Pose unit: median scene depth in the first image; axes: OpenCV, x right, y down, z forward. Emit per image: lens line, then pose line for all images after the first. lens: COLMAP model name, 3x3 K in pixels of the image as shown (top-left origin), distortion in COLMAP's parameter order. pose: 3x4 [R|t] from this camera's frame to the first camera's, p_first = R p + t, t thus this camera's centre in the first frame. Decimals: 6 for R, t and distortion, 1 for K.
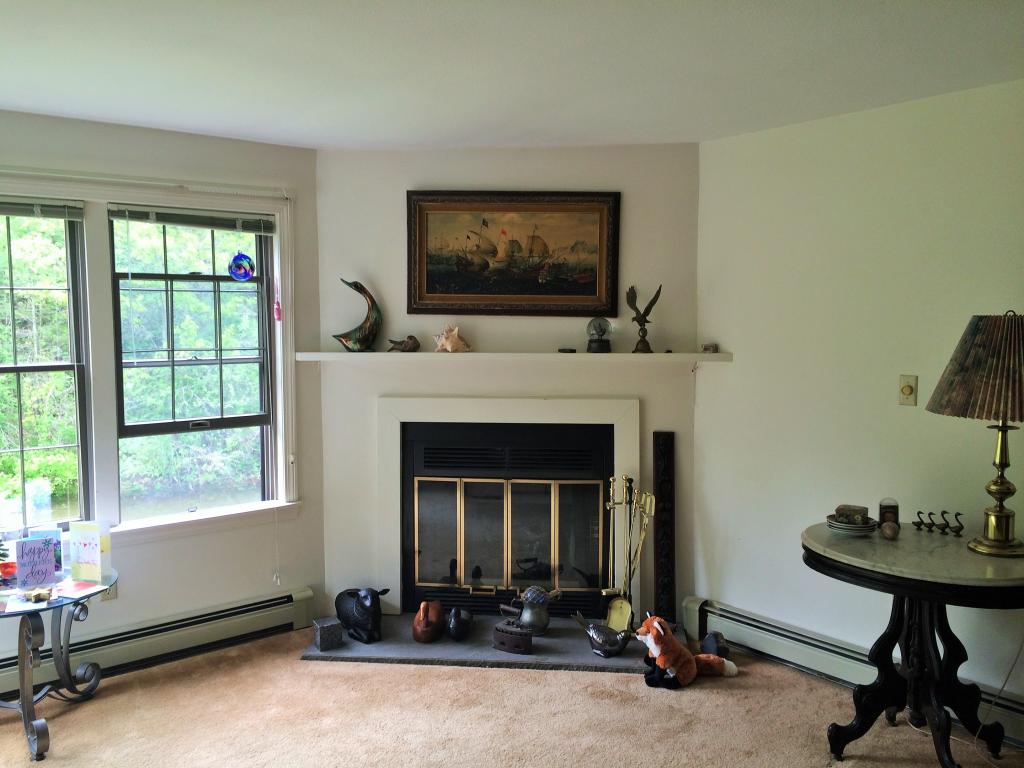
lens RADIAL K [[868.6, 0, 512.1], [0, 868.6, 382.7], [0, 0, 1]] dist [0.059219, -0.040153]
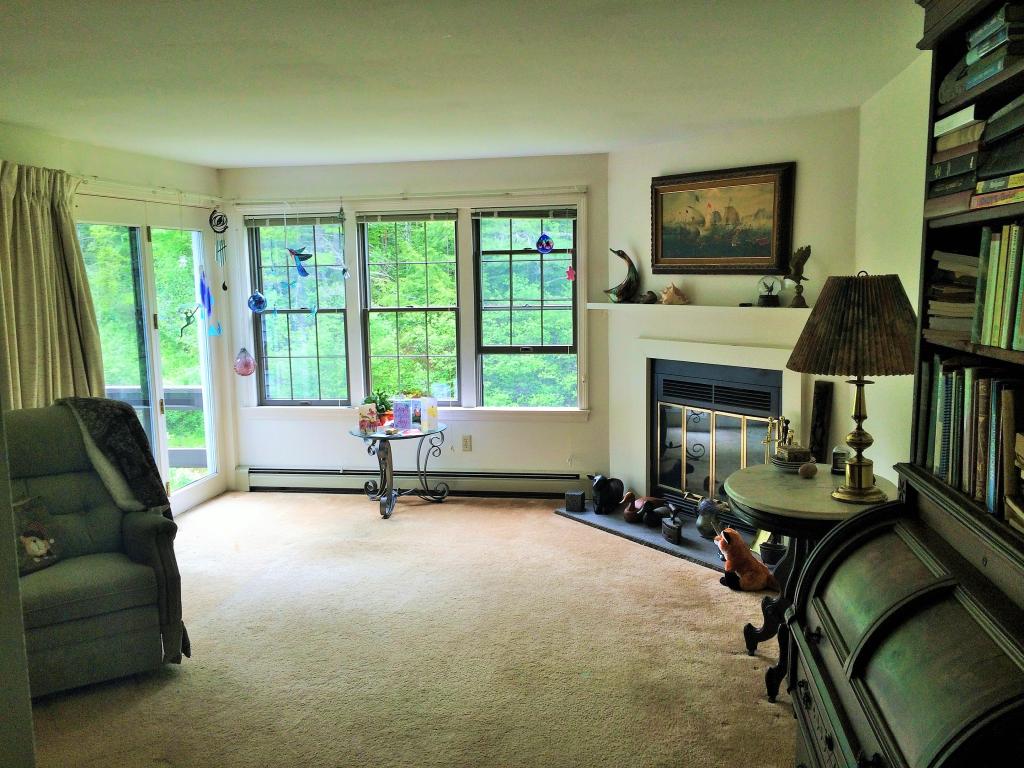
lens RADIAL K [[868.6, 0, 511.1], [0, 868.6, 383.7], [0, 0, 1]] dist [0.059219, -0.040153]
pose [[0.657123, 0.085871, -0.748876, 0.741632], [-0.044794, 0.996183, 0.074923, -0.004816], [0.752451, -0.015688, 0.658461, -0.008335]]
